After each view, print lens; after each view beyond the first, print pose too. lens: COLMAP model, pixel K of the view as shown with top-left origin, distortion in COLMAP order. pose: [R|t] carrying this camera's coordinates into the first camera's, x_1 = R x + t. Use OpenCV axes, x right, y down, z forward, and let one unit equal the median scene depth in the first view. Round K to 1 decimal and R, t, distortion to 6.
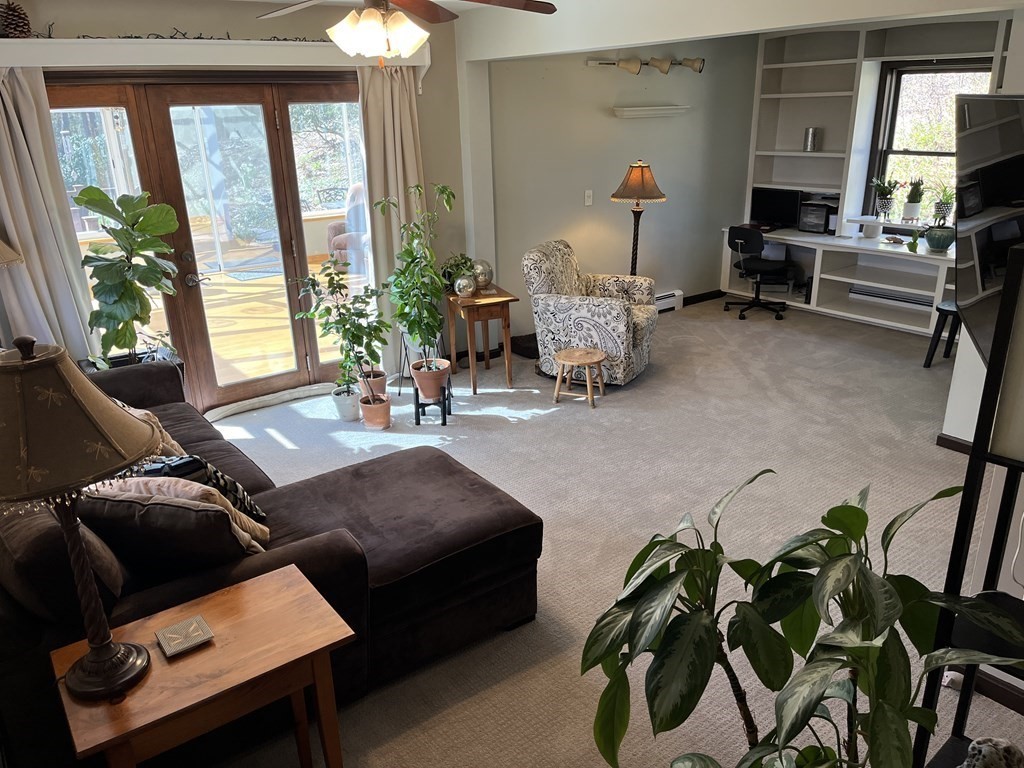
lens RADIAL K [[783.5, 0, 503.5], [0, 783.5, 401.5], [0, 0, 1]] dist [0.066125, -0.093959]
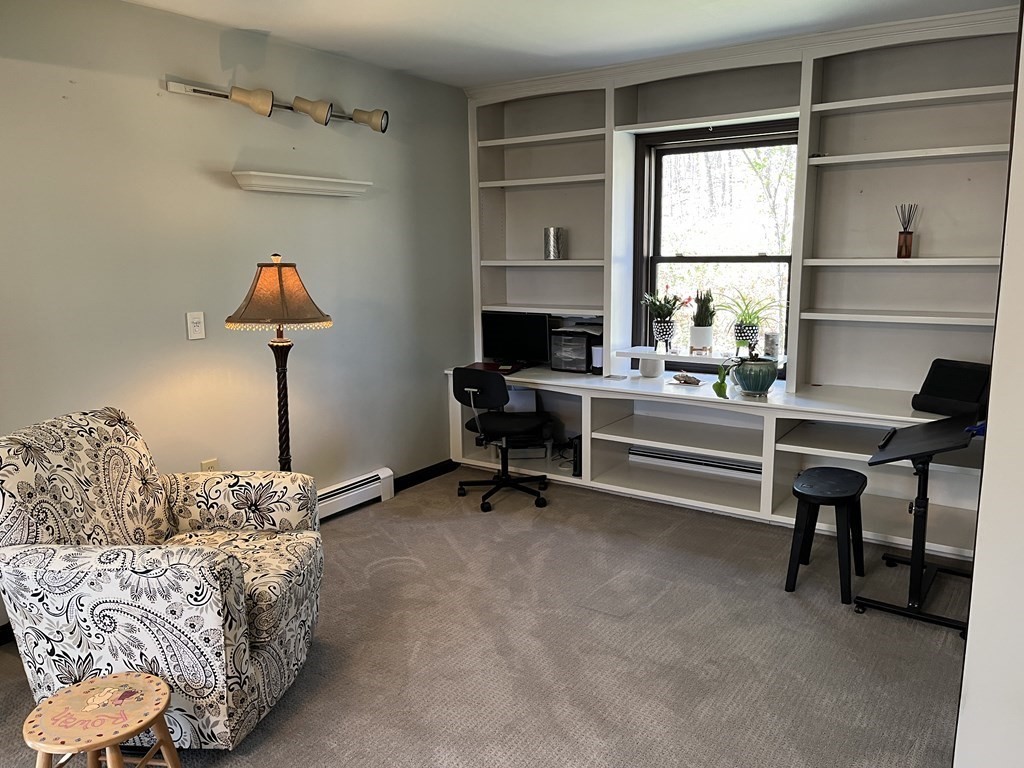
lens RADIAL K [[783.5, 0, 513.7], [0, 783.5, 383.0], [0, 0, 1]] dist [0.066125, -0.093959]
pose [[0.944132, -0.041816, 0.326905, 0.135441], [0.104831, 0.978504, -0.177596, -0.099450], [-0.312452, 0.201944, 0.928220, 0.432070]]
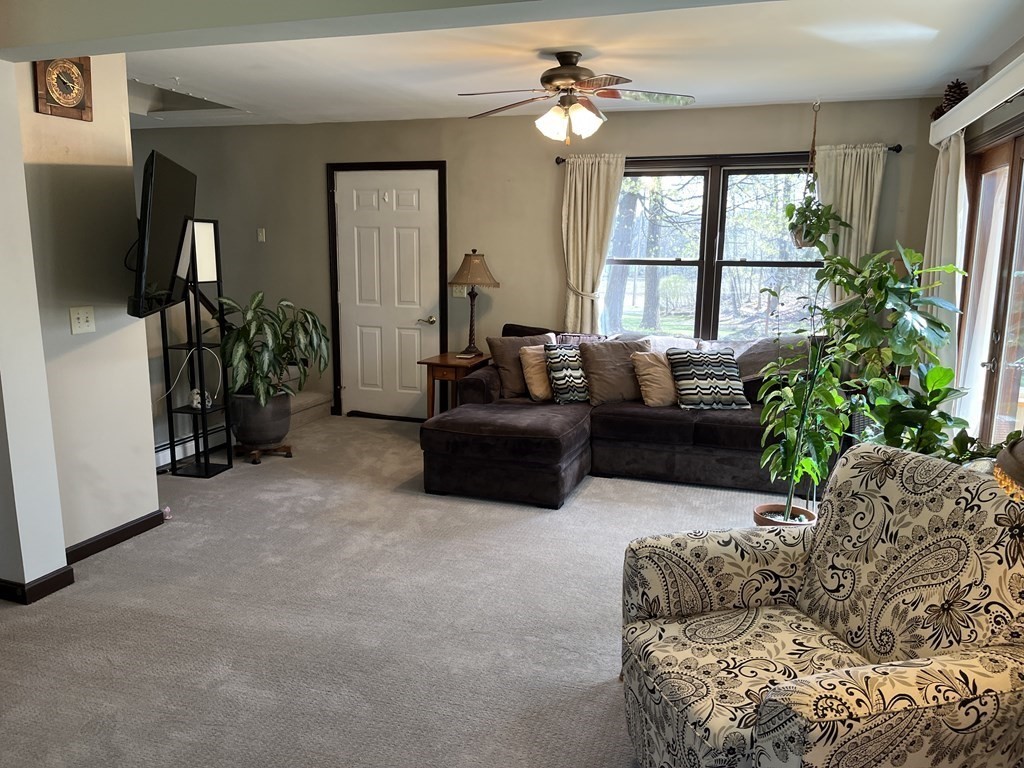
lens RADIAL K [[783.5, 0, 510.3], [0, 783.5, 384.1], [0, 0, 1]] dist [0.066125, -0.093959]
pose [[-0.815697, 0.111975, -0.567539, 0.357619], [-0.196417, 0.869191, 0.453792, -0.306485], [0.544113, 0.481631, -0.687002, 0.965082]]
